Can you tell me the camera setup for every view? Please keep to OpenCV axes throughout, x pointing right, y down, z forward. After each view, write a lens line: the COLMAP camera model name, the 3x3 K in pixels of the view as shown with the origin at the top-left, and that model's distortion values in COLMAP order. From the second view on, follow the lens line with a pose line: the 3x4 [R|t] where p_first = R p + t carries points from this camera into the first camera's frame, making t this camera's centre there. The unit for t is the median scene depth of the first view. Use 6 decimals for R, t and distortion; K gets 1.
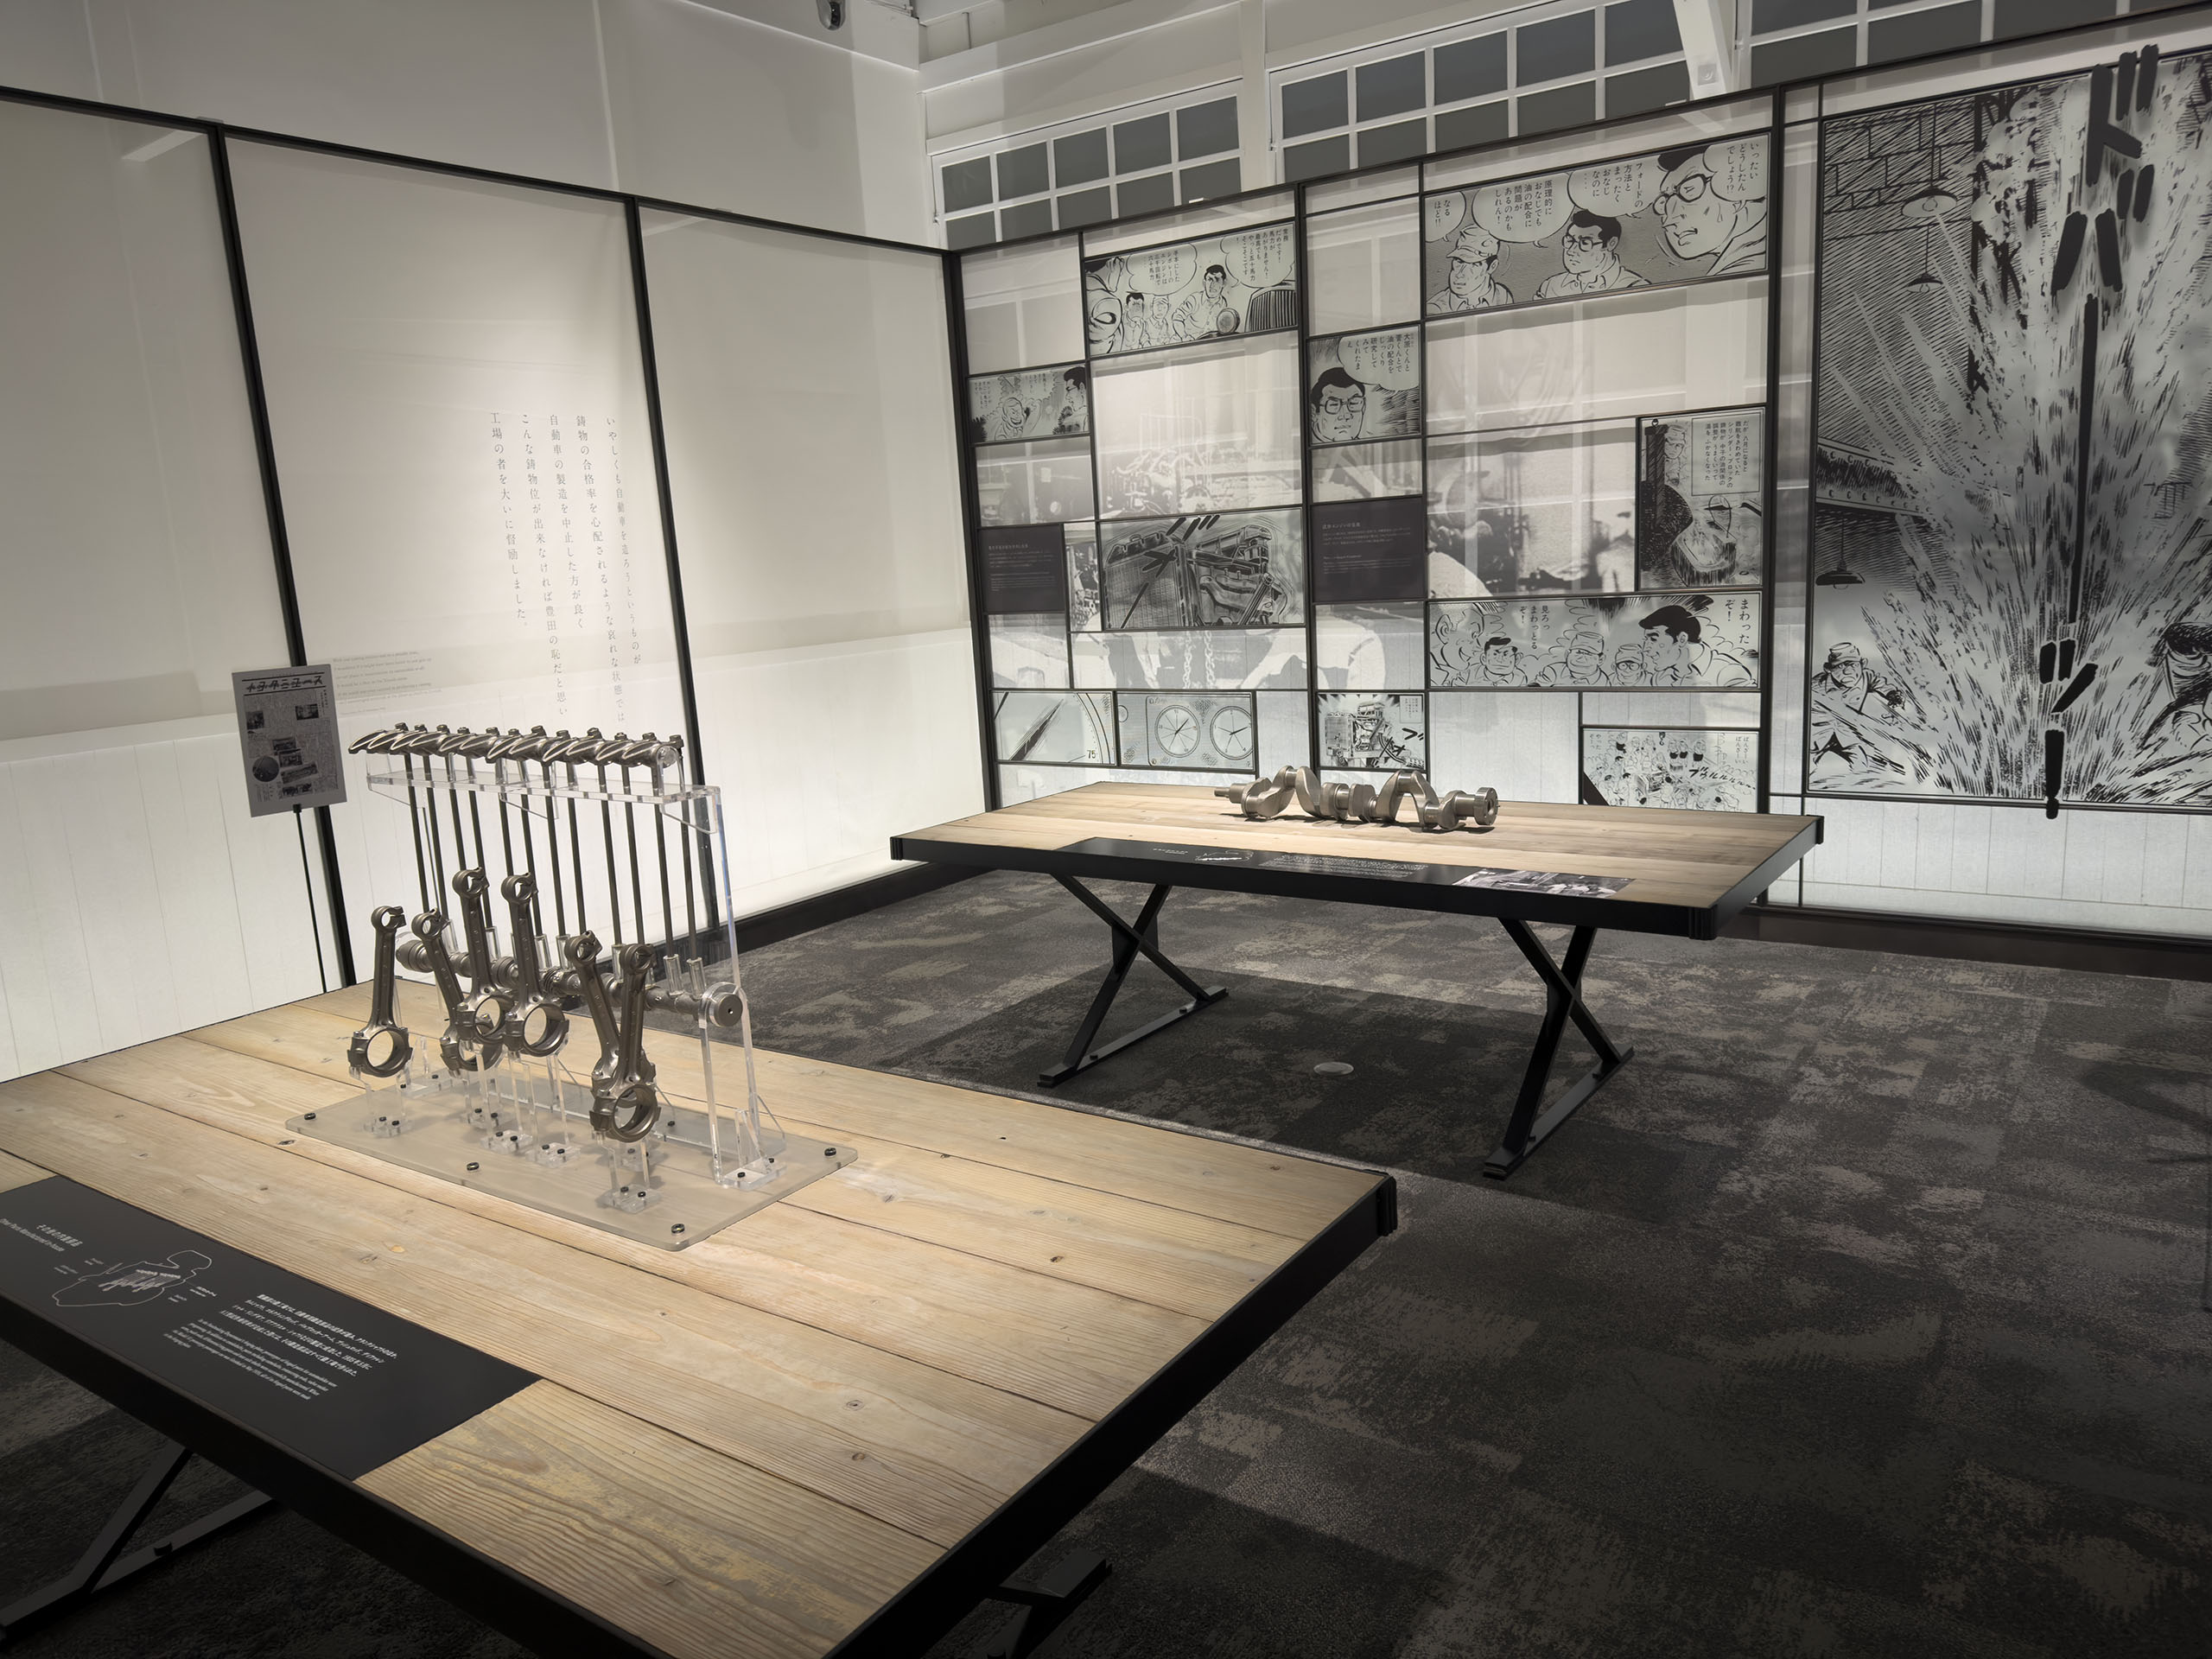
lens RADIAL K [[1567.2, 0, 1110.5], [0, 1567.2, 838.7], [0, 0, 1]] dist [0.049219, -0.061756]
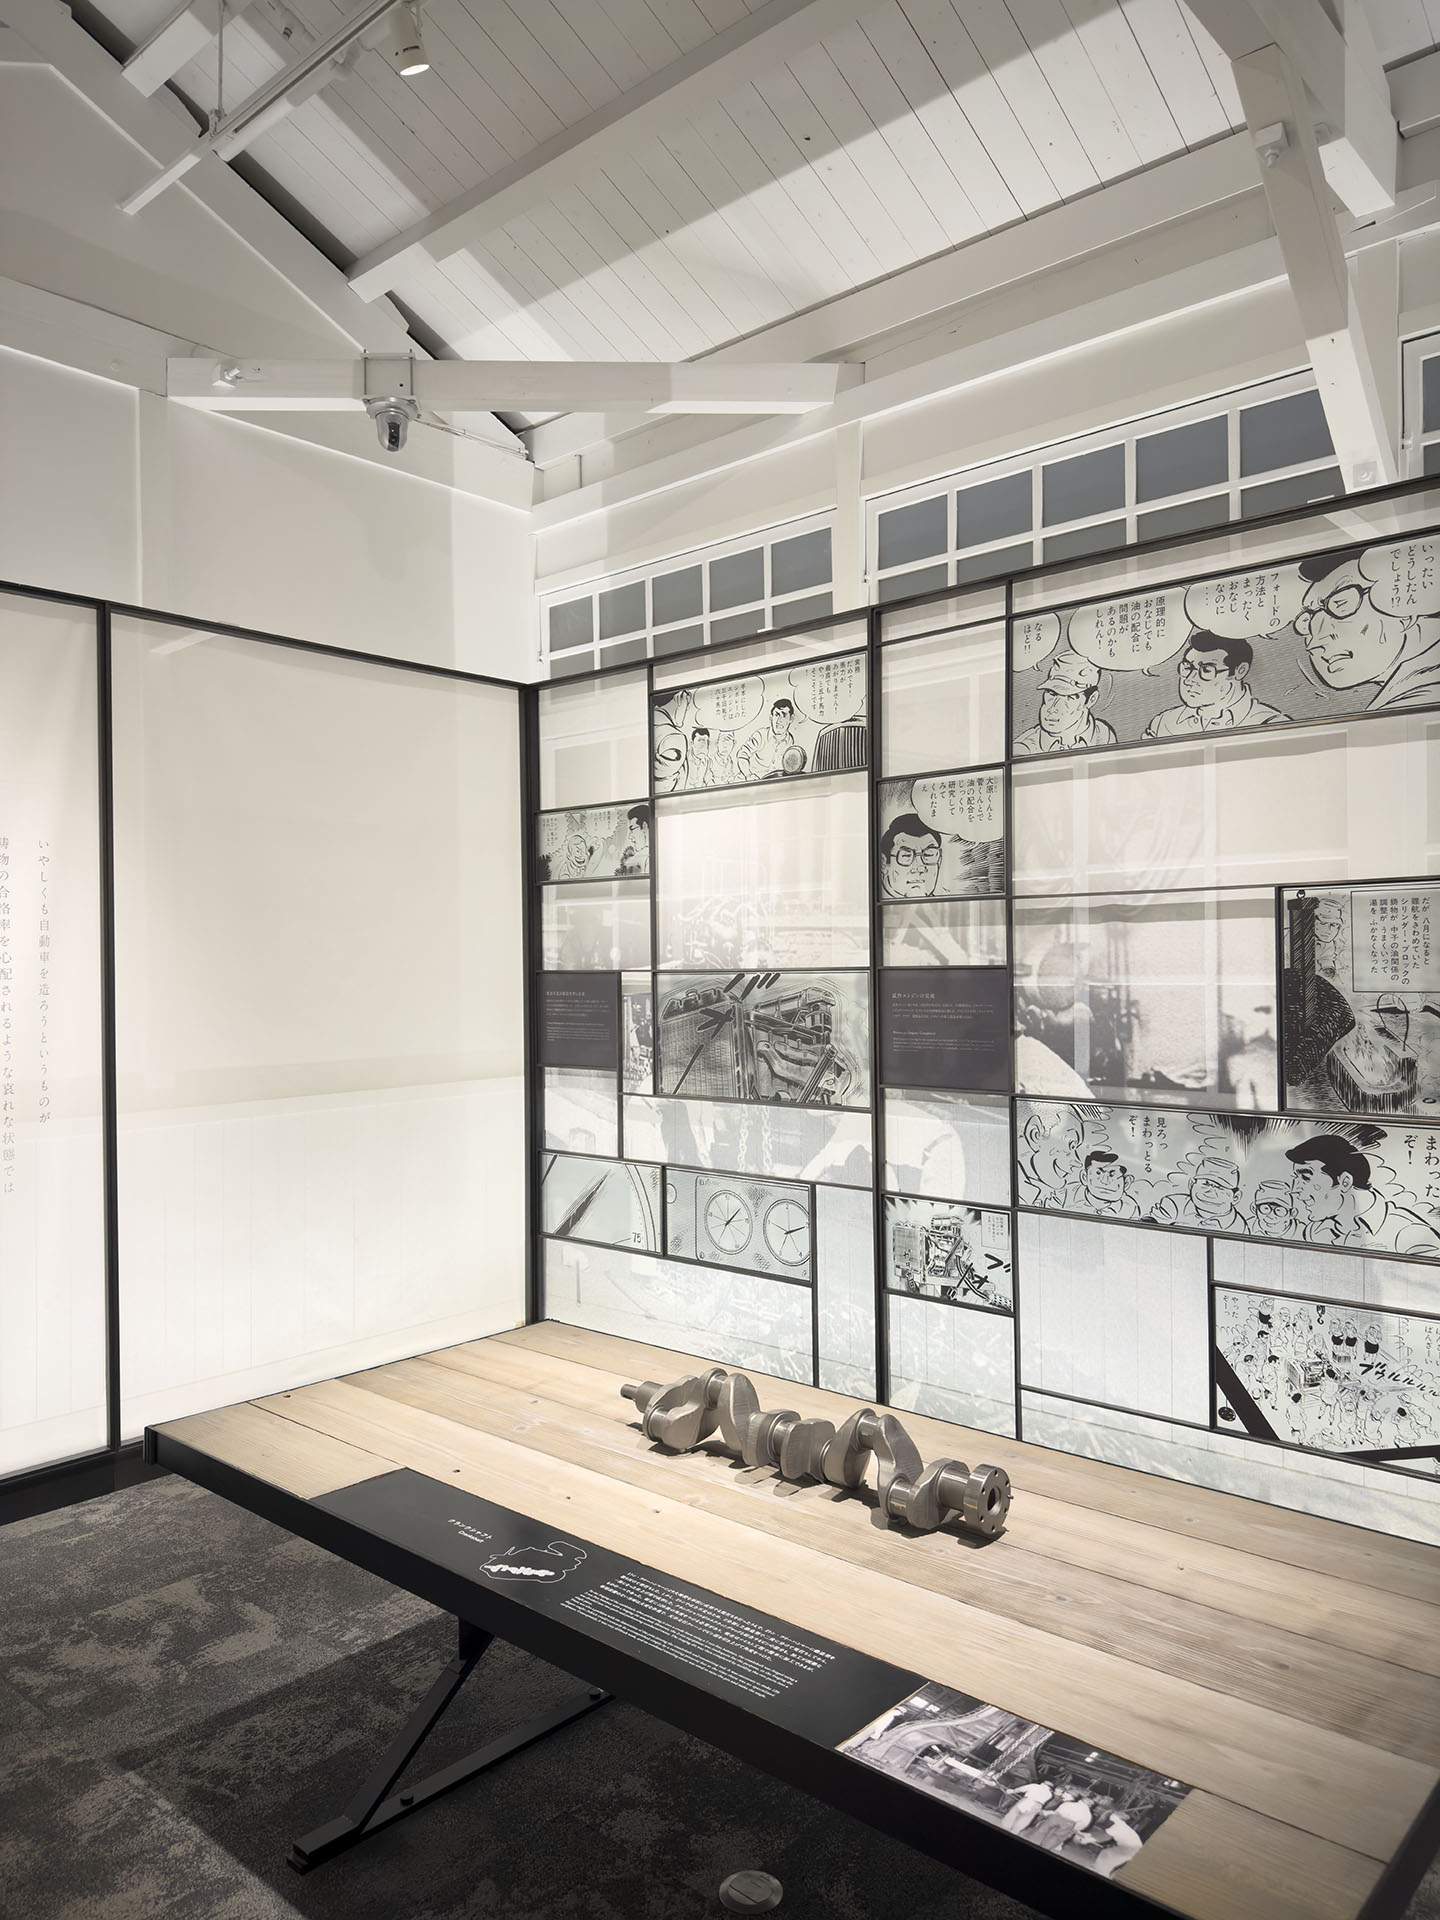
lens RADIAL K [[1360.3, 0, 697.4], [0, 1360.3, 963.6], [0, 0, 1]] dist [0.049219, -0.061756]
pose [[0.991489, 0.046445, -0.121622, 0.137550], [-0.067849, 0.981643, -0.178250, -0.092749], [0.111110, 0.184985, 0.976440, 0.326220]]
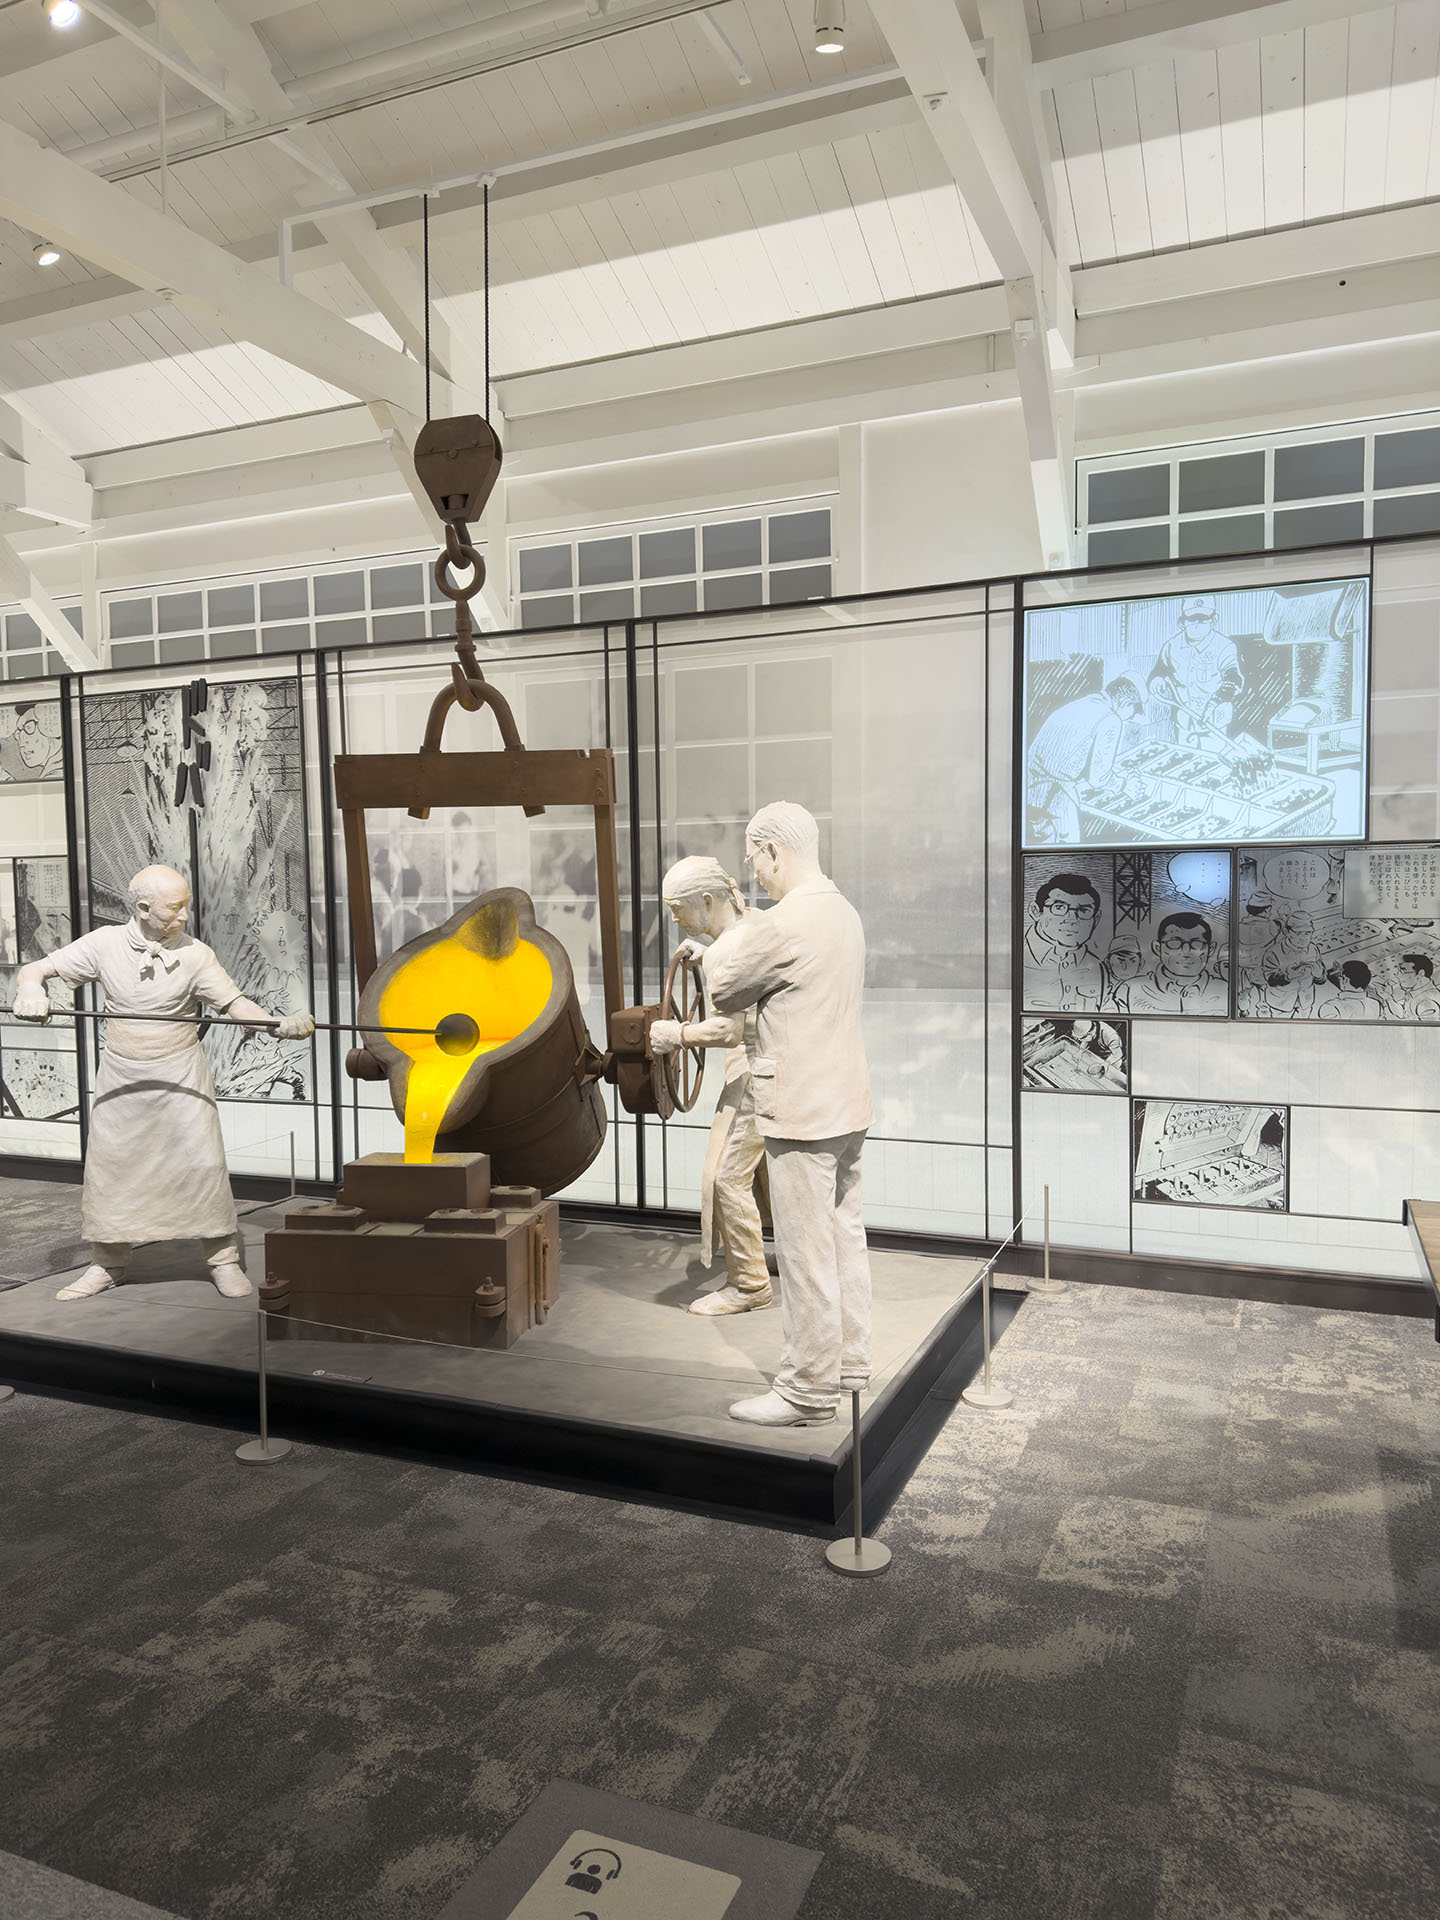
lens RADIAL K [[1360.3, 0, 703.8], [0, 1360.3, 994.4], [0, 0, 1]] dist [0.049219, -0.061756]
pose [[0.975126, 0.032144, 0.219309, 0.721018], [-0.003640, 0.991618, -0.129156, 0.051499], [-0.221622, 0.125145, 0.967069, -0.501964]]
